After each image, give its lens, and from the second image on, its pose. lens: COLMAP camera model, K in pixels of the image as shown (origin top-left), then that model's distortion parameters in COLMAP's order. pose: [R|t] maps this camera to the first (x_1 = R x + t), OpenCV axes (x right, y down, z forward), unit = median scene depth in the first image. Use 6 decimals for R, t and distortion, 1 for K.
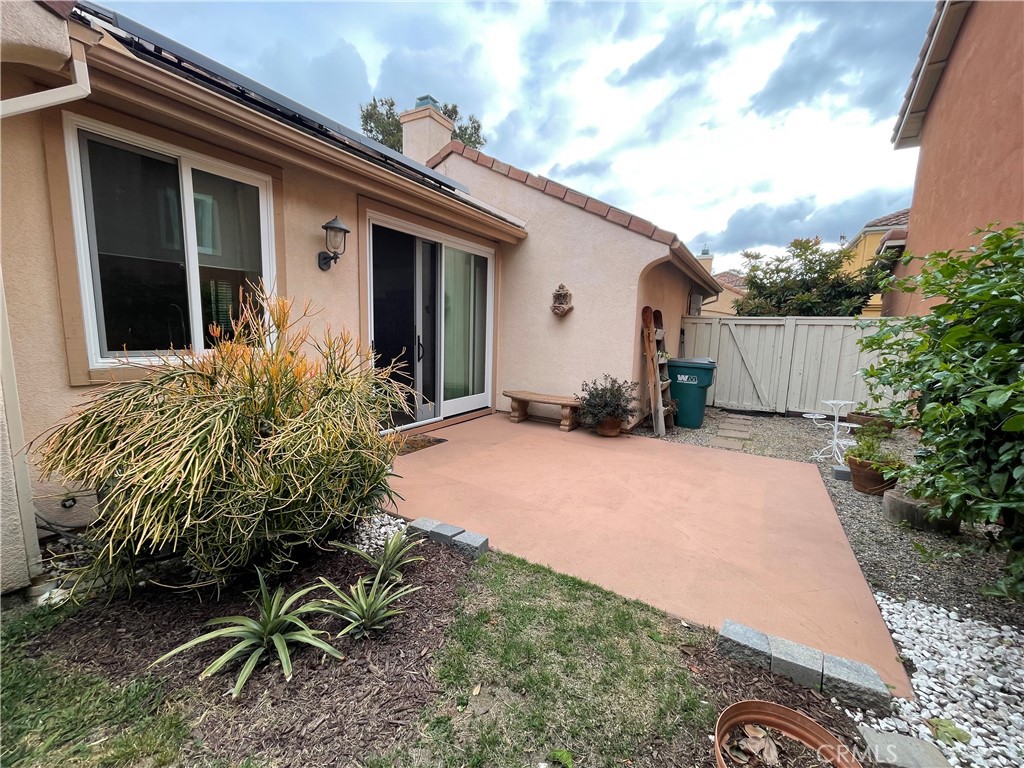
lens RADIAL K [[416.0, 0, 512.1], [0, 416.0, 384.9], [0, 0, 1]] dist [-0.002534, -0.000725]
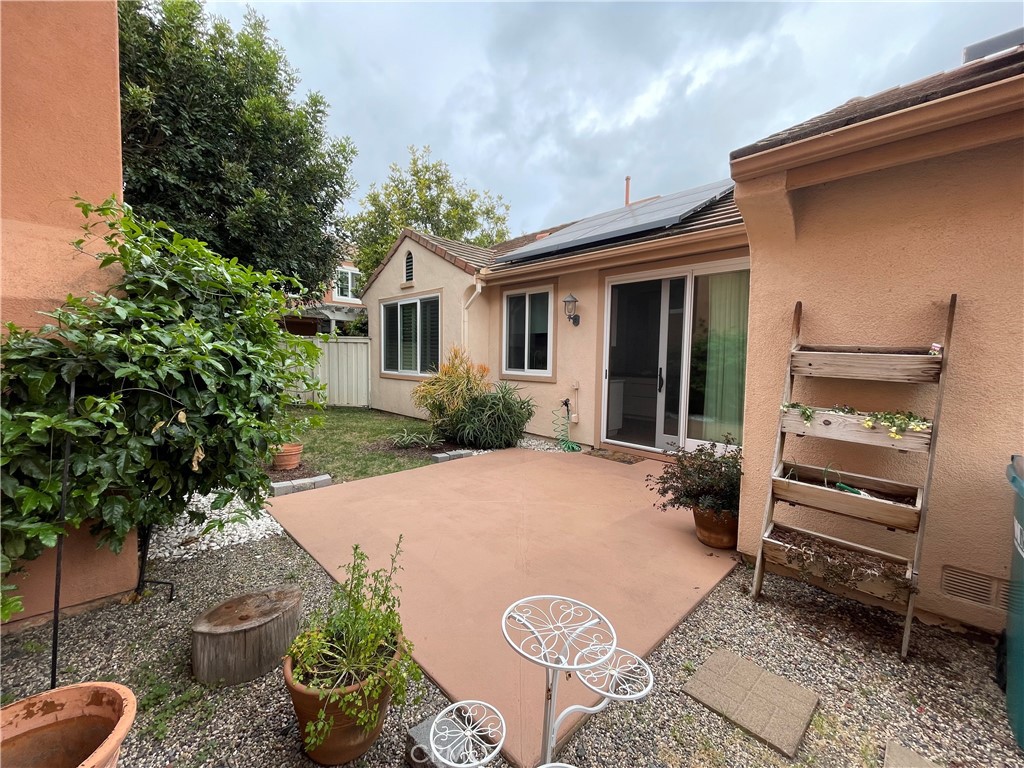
lens RADIAL K [[416.0, 0, 511.6], [0, 416.0, 380.4], [0, 0, 1]] dist [-0.002534, -0.000725]
pose [[-0.261394, 0.021947, -0.964983, 0.802009], [-0.153011, 0.986158, 0.063876, -0.083984], [0.953027, 0.164350, -0.254418, 0.798715]]
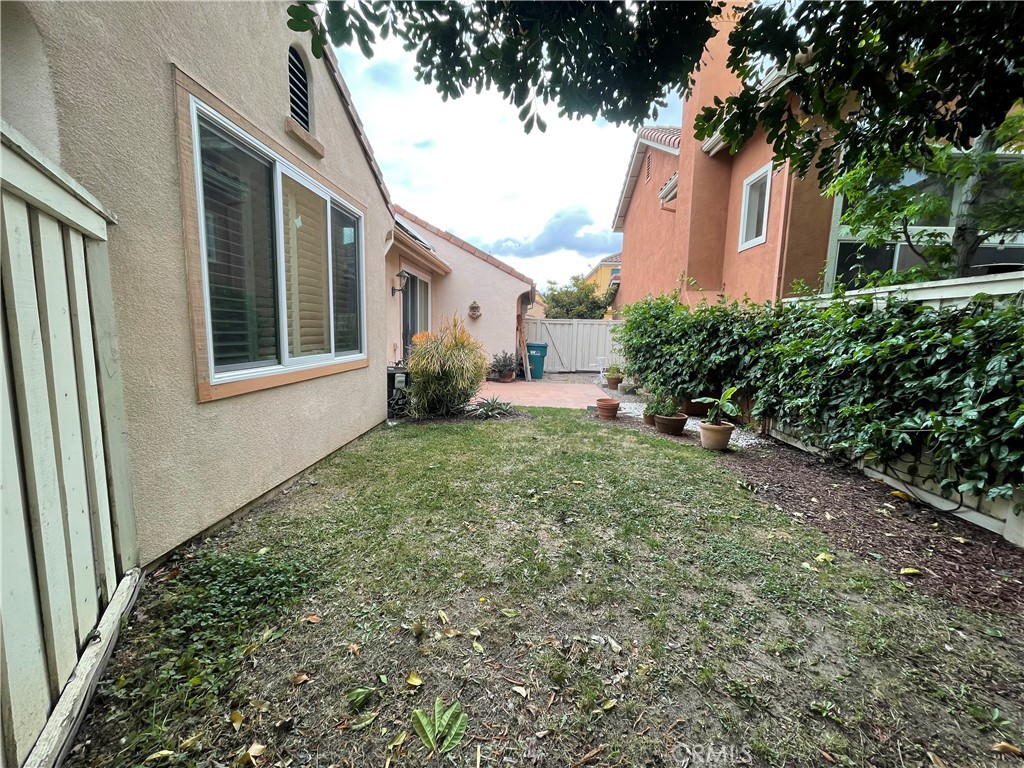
lens RADIAL K [[416.0, 0, 512.4], [0, 416.0, 386.5], [0, 0, 1]] dist [-0.002534, -0.000725]
pose [[0.881351, -0.067959, 0.467548, -0.594779], [0.061489, 0.997683, 0.029104, 0.081874], [-0.468443, 0.003098, 0.883488, -0.651236]]
